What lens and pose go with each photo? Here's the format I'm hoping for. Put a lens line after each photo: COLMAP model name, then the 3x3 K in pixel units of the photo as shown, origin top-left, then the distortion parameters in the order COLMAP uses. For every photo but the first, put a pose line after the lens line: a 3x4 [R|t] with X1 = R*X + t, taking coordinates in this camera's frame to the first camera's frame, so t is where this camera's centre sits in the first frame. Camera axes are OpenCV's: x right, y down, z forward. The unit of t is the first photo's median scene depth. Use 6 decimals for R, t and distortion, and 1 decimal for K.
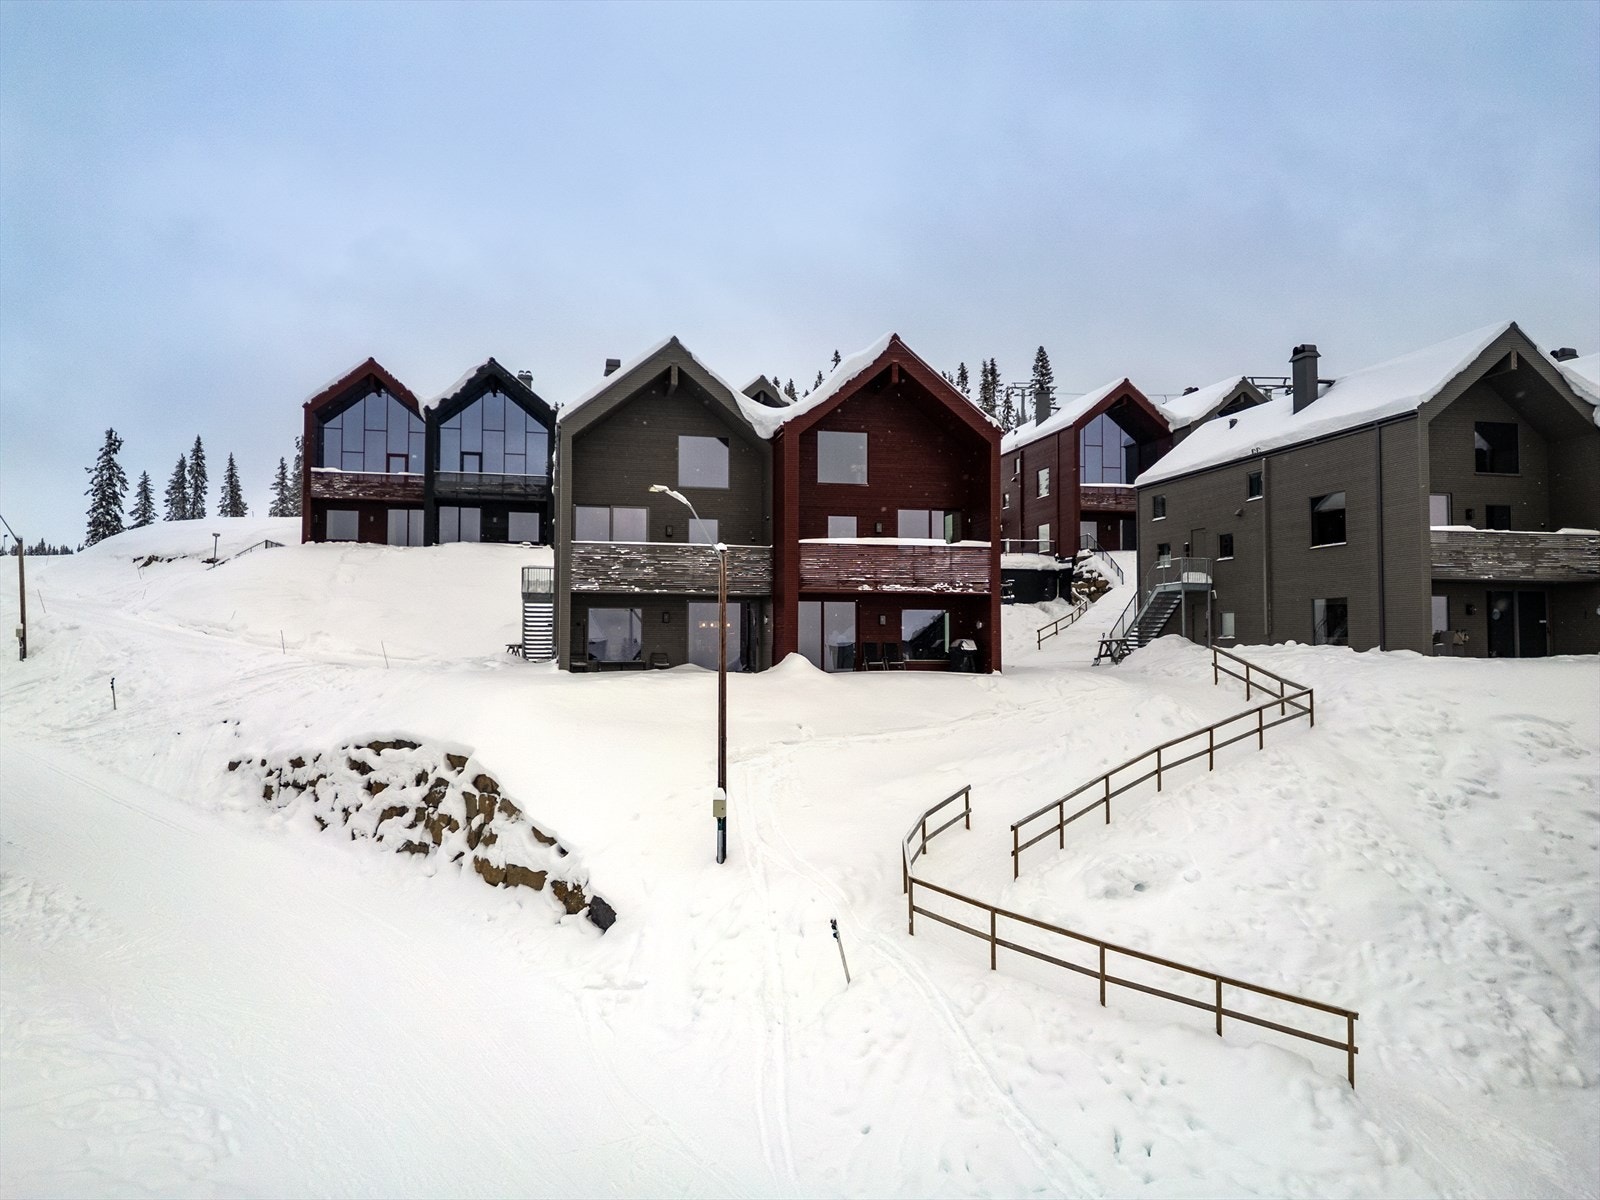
lens RADIAL K [[1108.3, 0, 788.7], [0, 1108.3, 603.4], [0, 0, 1]] dist [0.076534, -0.055497]
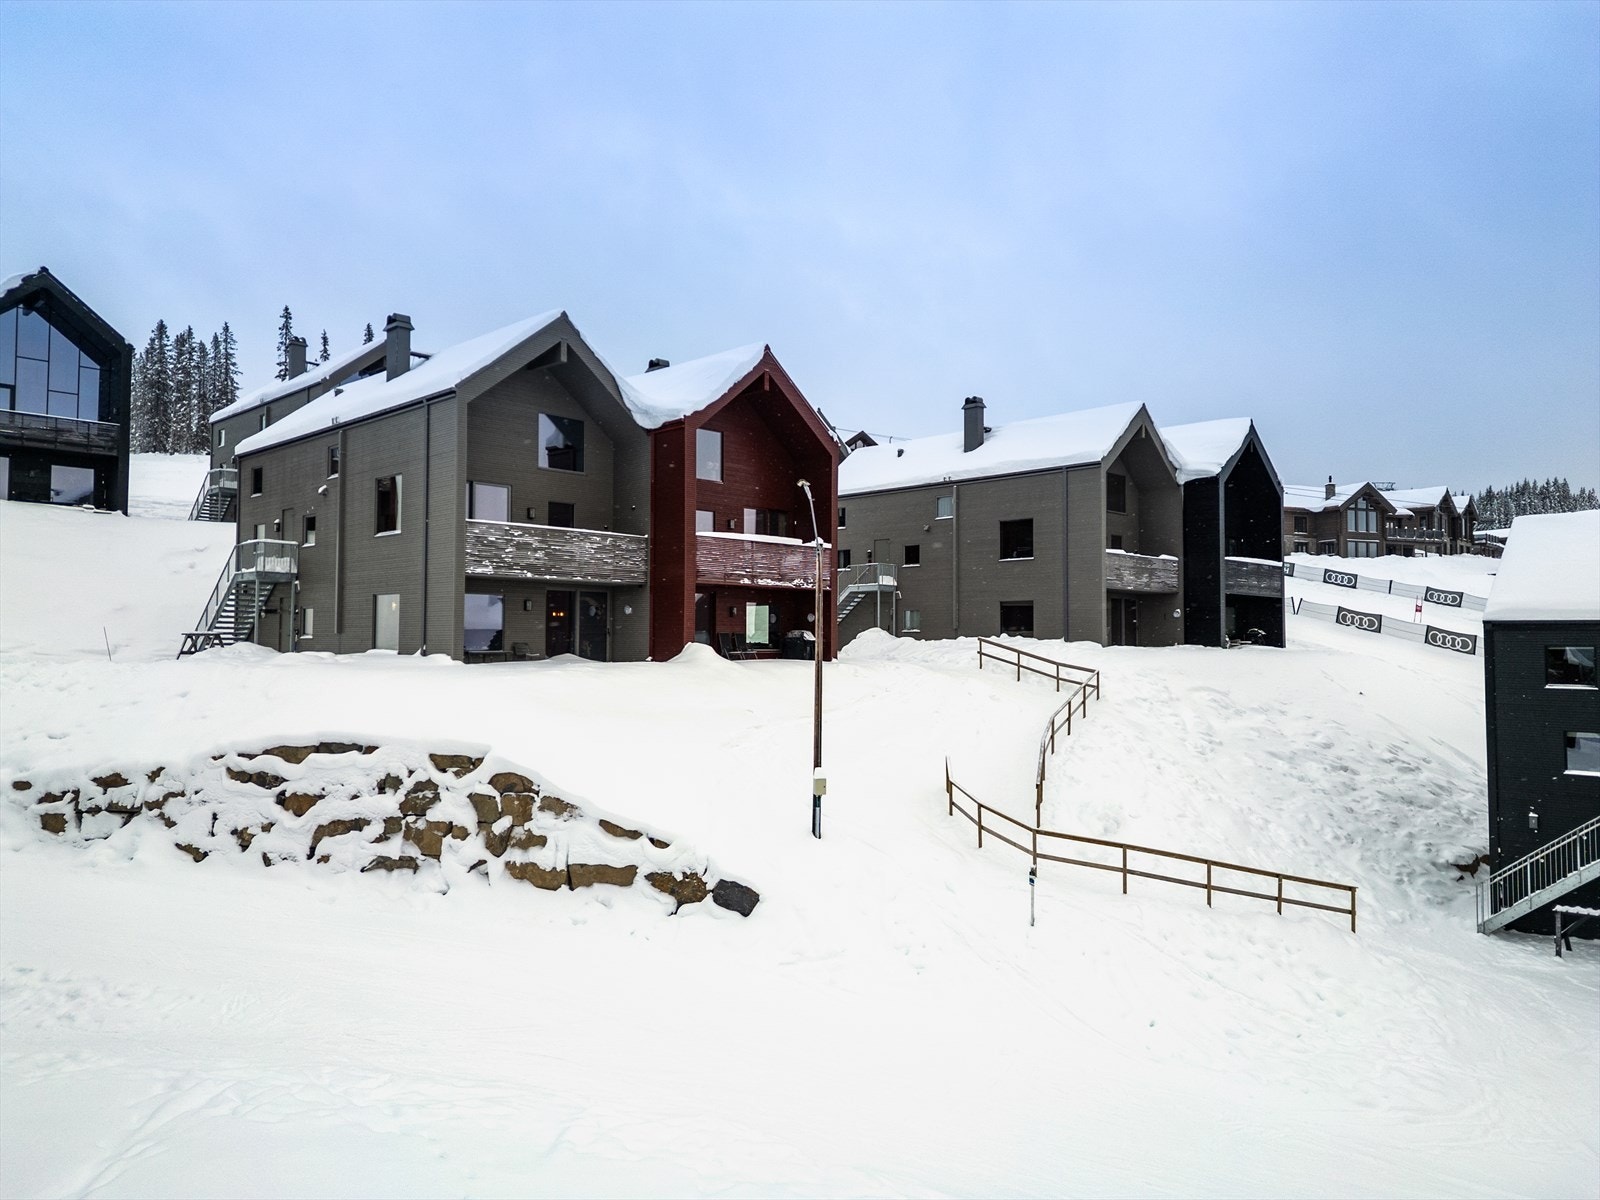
lens RADIAL K [[1108.3, 0, 795.4], [0, 1108.3, 602.2], [0, 0, 1]] dist [0.076534, -0.055497]
pose [[0.842443, 0.022856, 0.538301, -0.459157], [-0.024801, 0.999686, -0.003633, 0.008758], [-0.538215, -0.010290, 0.842745, 0.083908]]
